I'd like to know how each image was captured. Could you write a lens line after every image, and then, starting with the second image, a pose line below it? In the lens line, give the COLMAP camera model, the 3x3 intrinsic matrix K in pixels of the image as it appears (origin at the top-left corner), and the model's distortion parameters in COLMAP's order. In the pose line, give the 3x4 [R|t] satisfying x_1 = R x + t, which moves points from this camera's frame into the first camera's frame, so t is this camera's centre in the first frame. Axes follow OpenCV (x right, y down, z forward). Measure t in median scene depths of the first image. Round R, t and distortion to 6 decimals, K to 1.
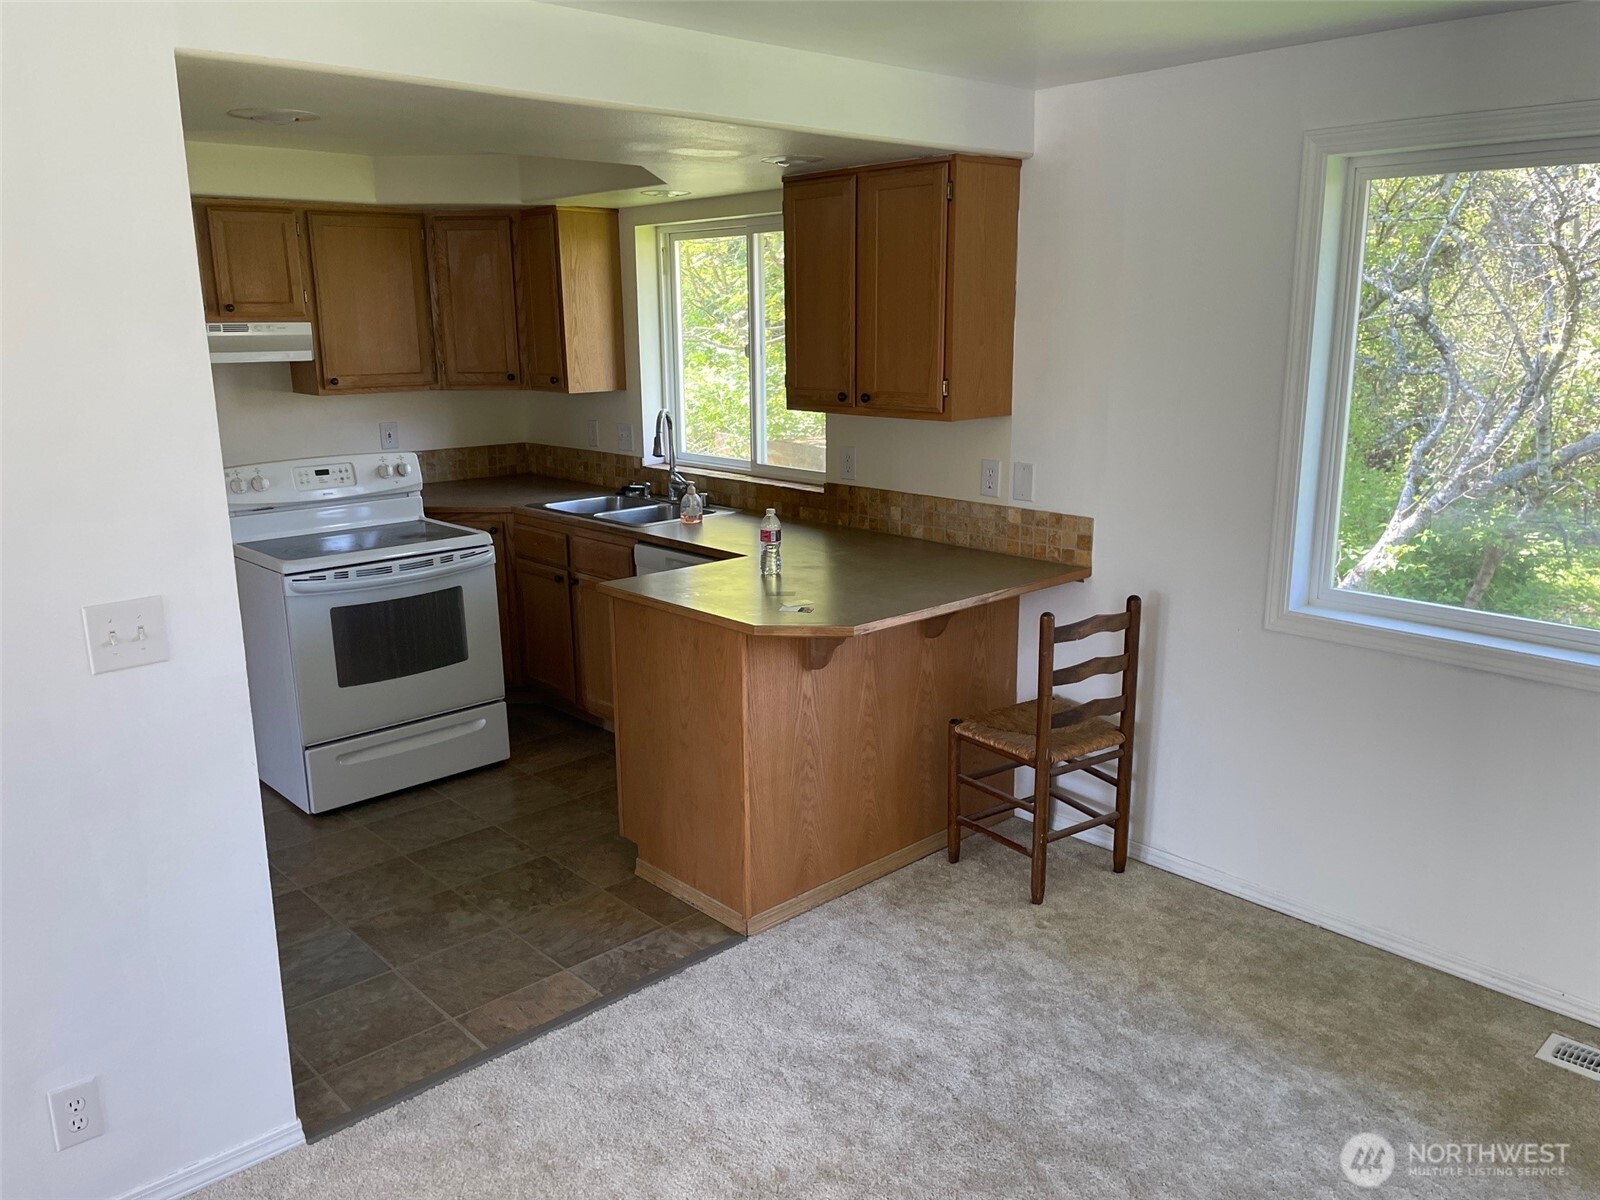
lens RADIAL K [[1202.0, 0, 800.0], [0, 1202.0, 600.0], [0, 0, 1]] dist [0.100235, -0.155547]
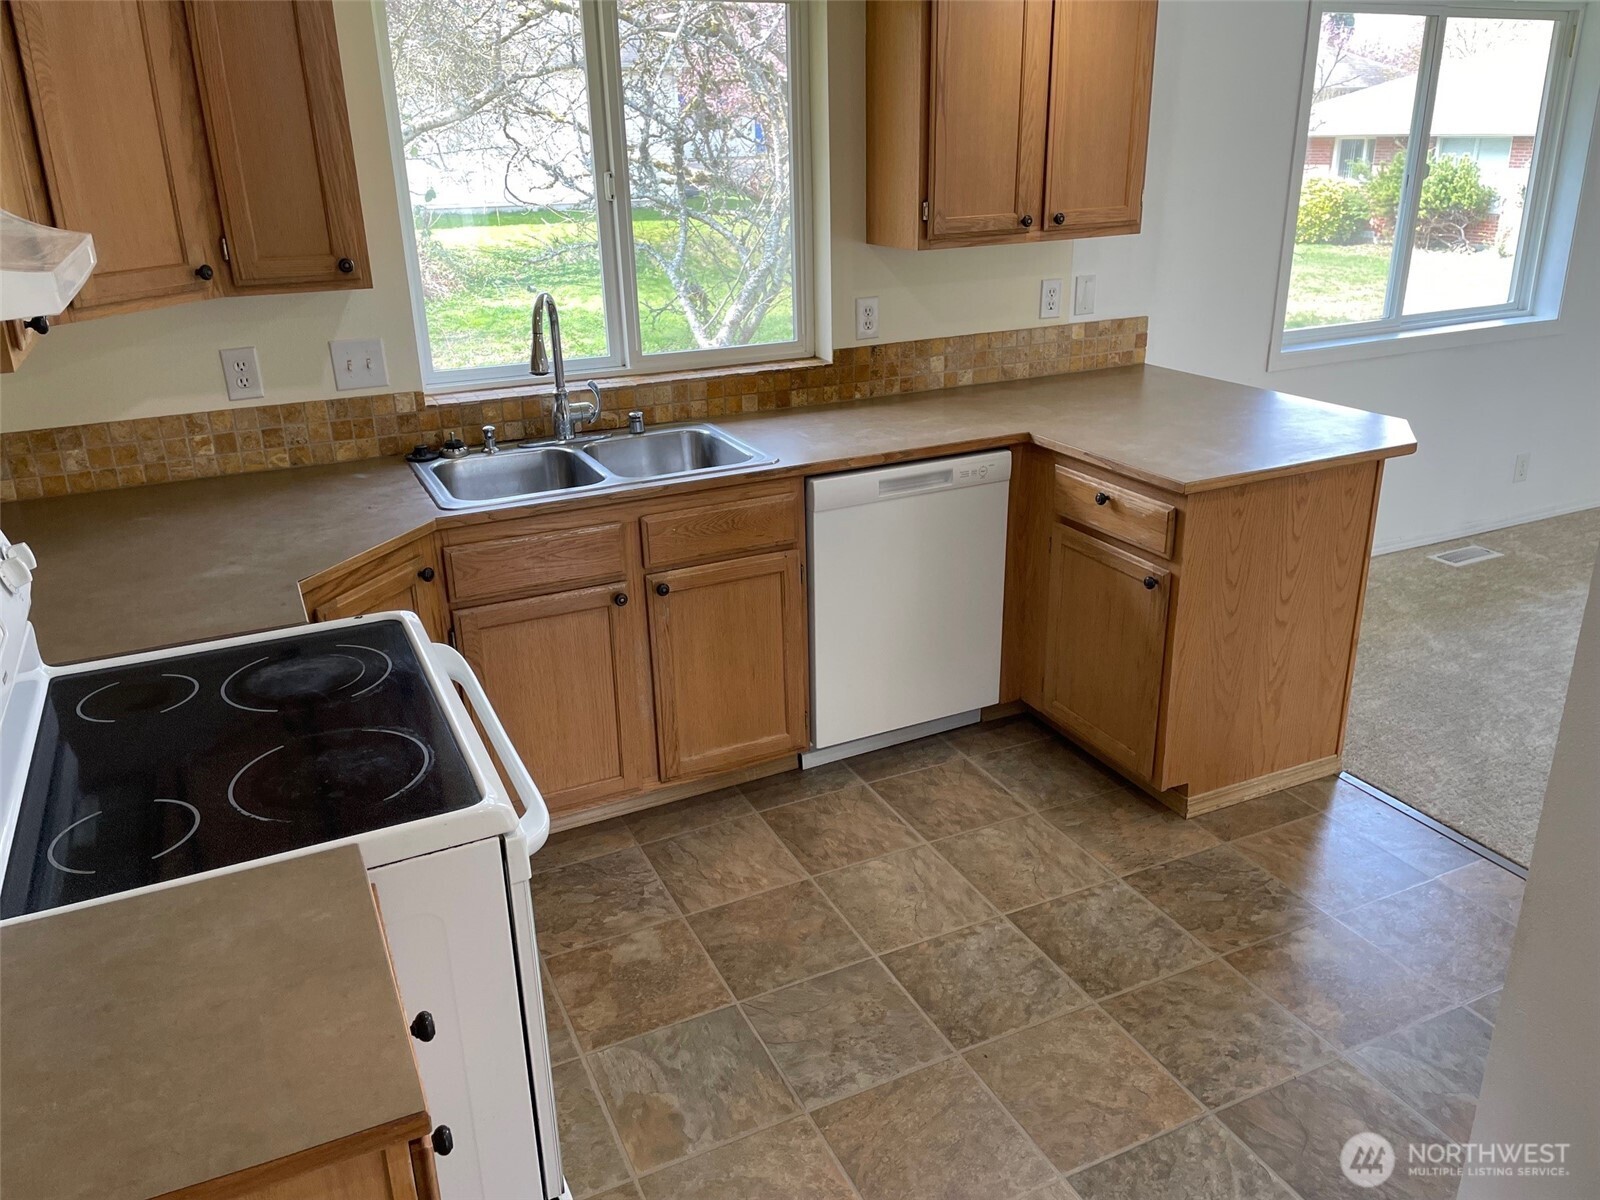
lens RADIAL K [[1200.5, 0, 794.3], [0, 1200.5, 592.8], [0, 0, 1]] dist [0.094089, -0.130153]
pose [[0.302662, -0.336804, 0.891605, -0.769680], [0.240991, 0.932126, 0.270305, -0.175261], [-0.922128, 0.133057, 0.363286, 0.788329]]
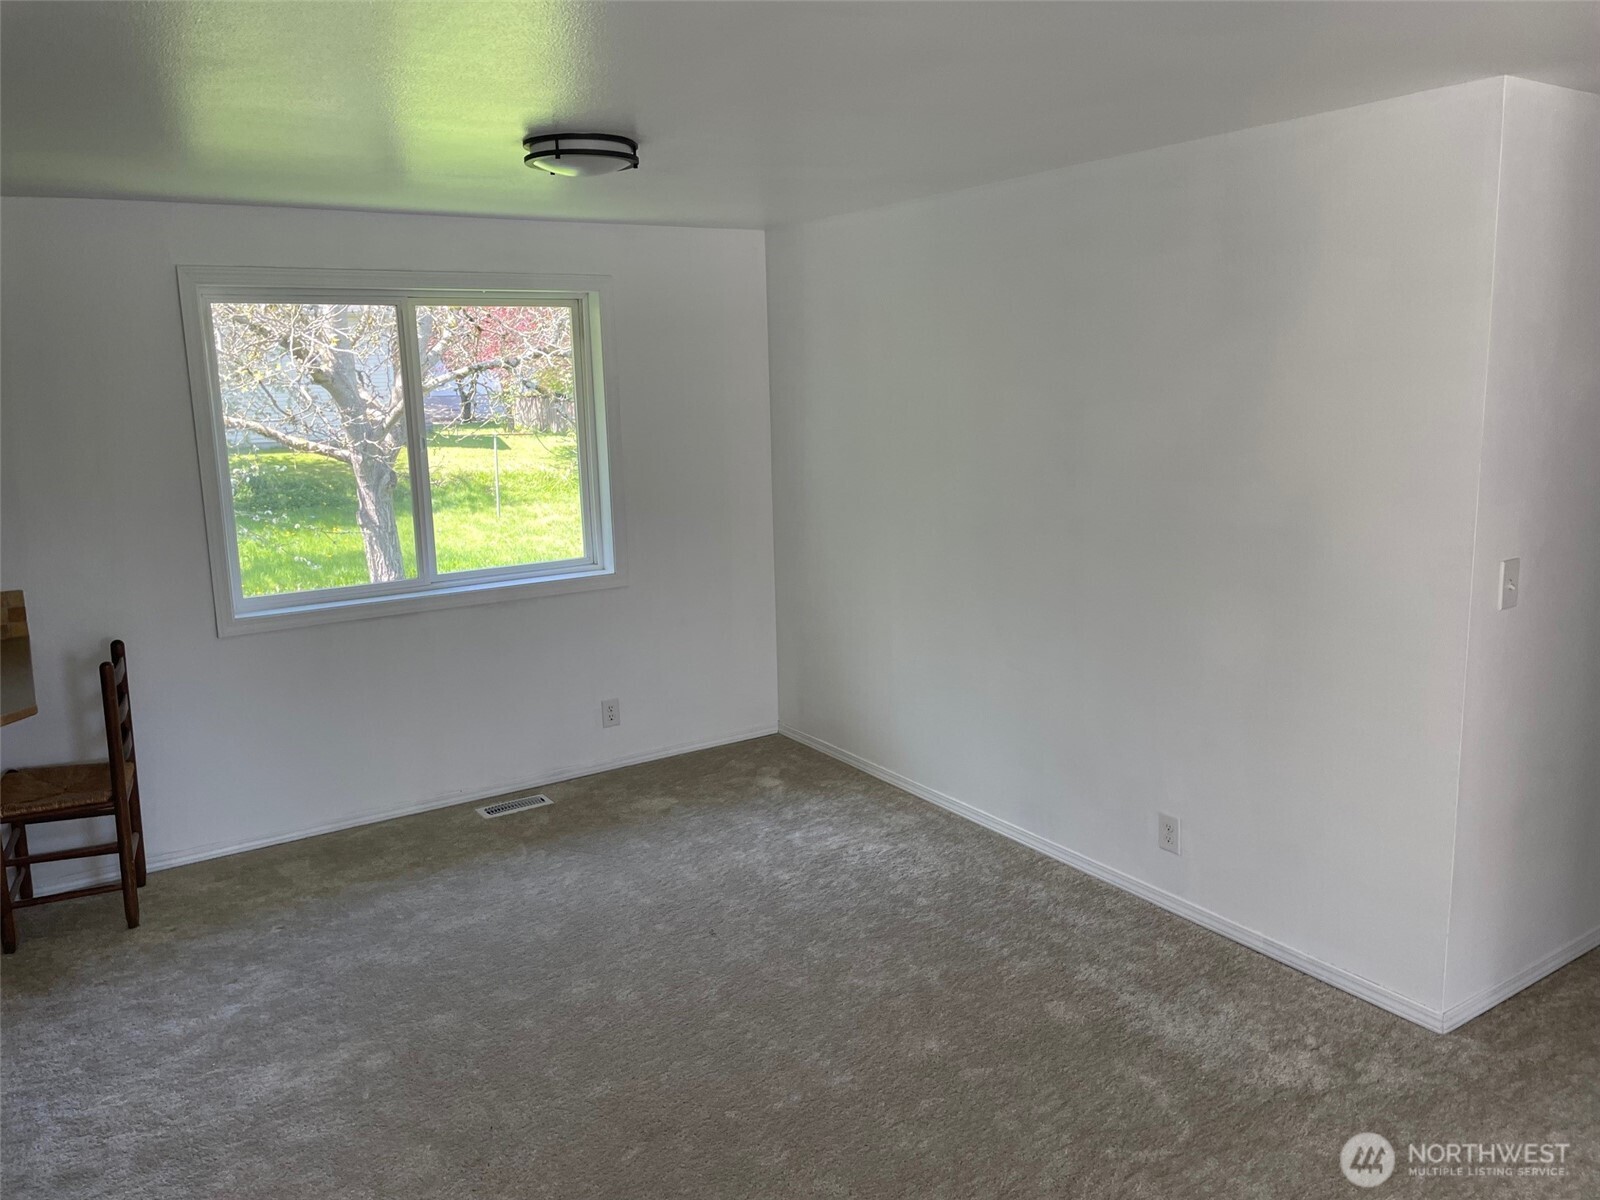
lens RADIAL K [[1200.5, 0, 794.3], [0, 1200.5, 592.8], [0, 0, 1]] dist [0.094089, -0.130153]
pose [[0.167039, -0.174647, 0.970359, -0.588952], [0.252690, 0.958898, 0.129086, -0.026835], [-0.953019, 0.223638, 0.204305, 0.107062]]
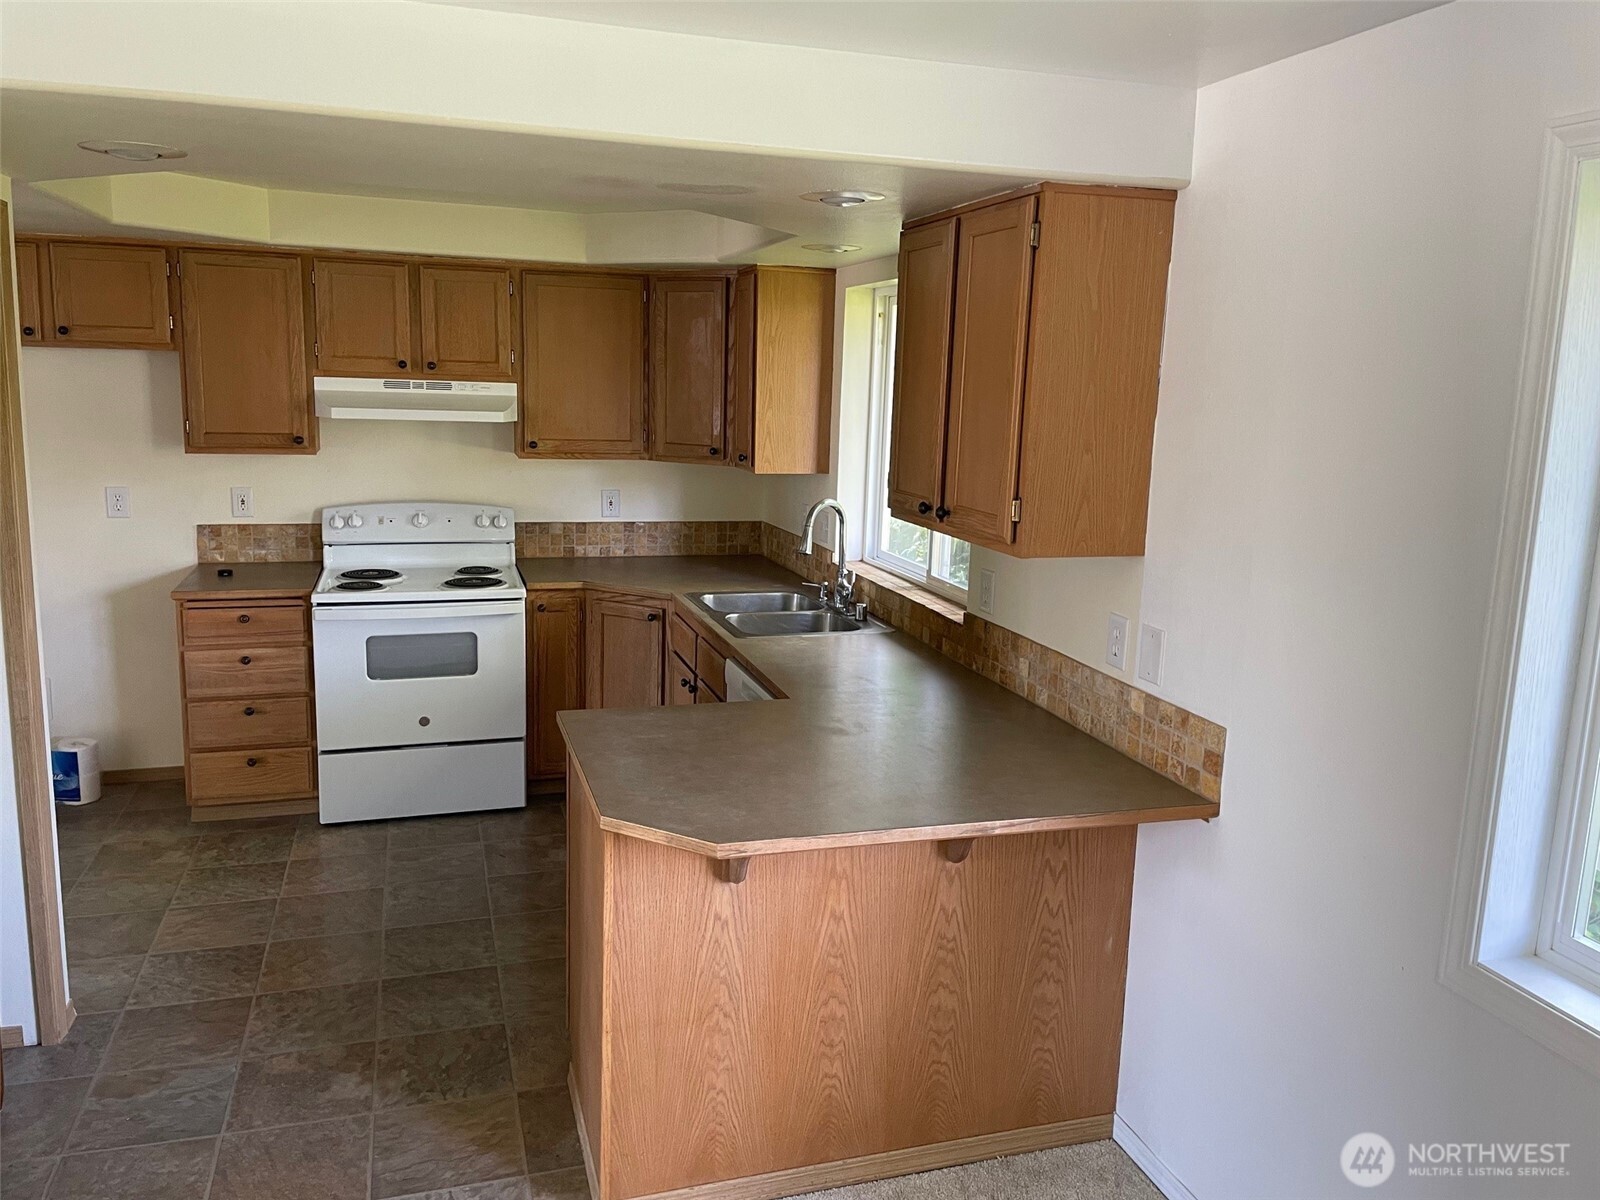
lens RADIAL K [[1200.5, 0, 794.3], [0, 1200.5, 592.8], [0, 0, 1]] dist [0.094089, -0.130153]
pose [[0.902287, 0.113521, -0.415921, 0.250747], [-0.137539, 0.990097, -0.028137, -0.076007], [0.408608, 0.082593, 0.908965, 0.262400]]
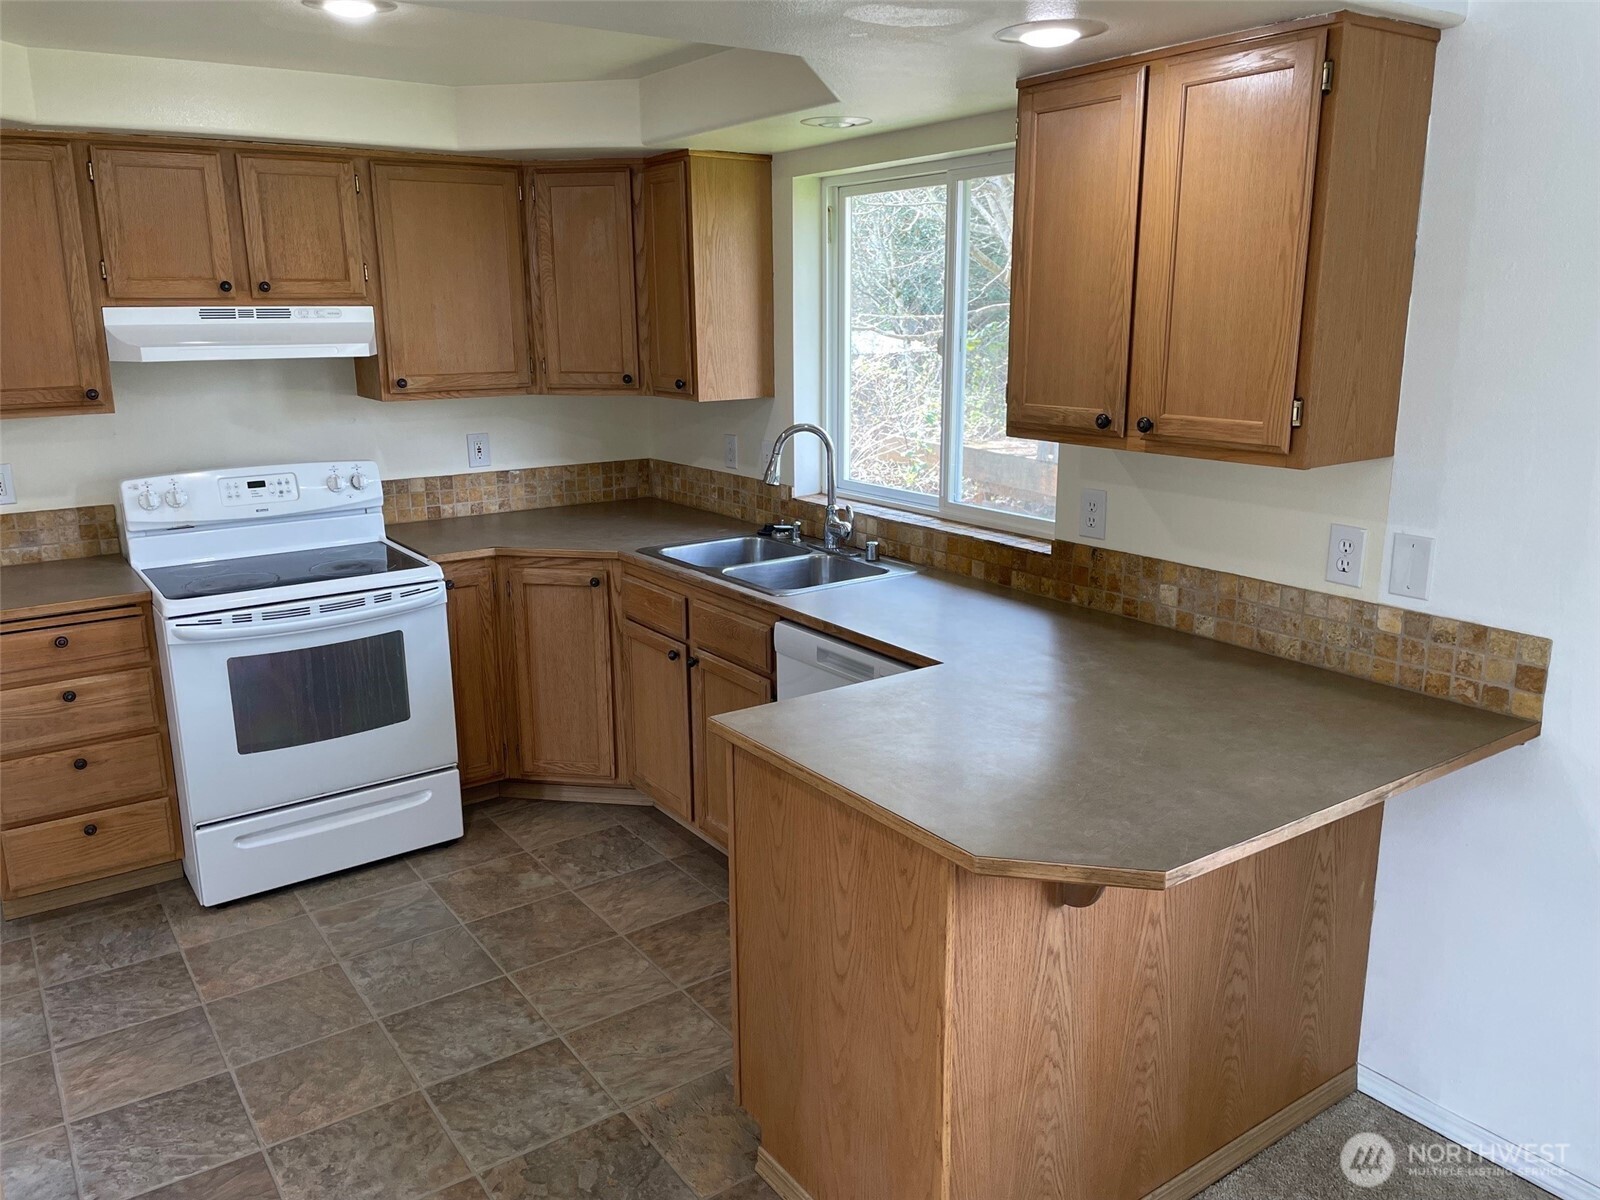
lens RADIAL K [[1200.5, 0, 794.3], [0, 1200.5, 592.8], [0, 0, 1]] dist [0.094089, -0.130153]
pose [[0.991002, 0.032751, -0.129778, -0.036599], [-0.032135, 0.999460, 0.006841, -0.070079], [0.129932, -0.002609, 0.991520, 0.313722]]
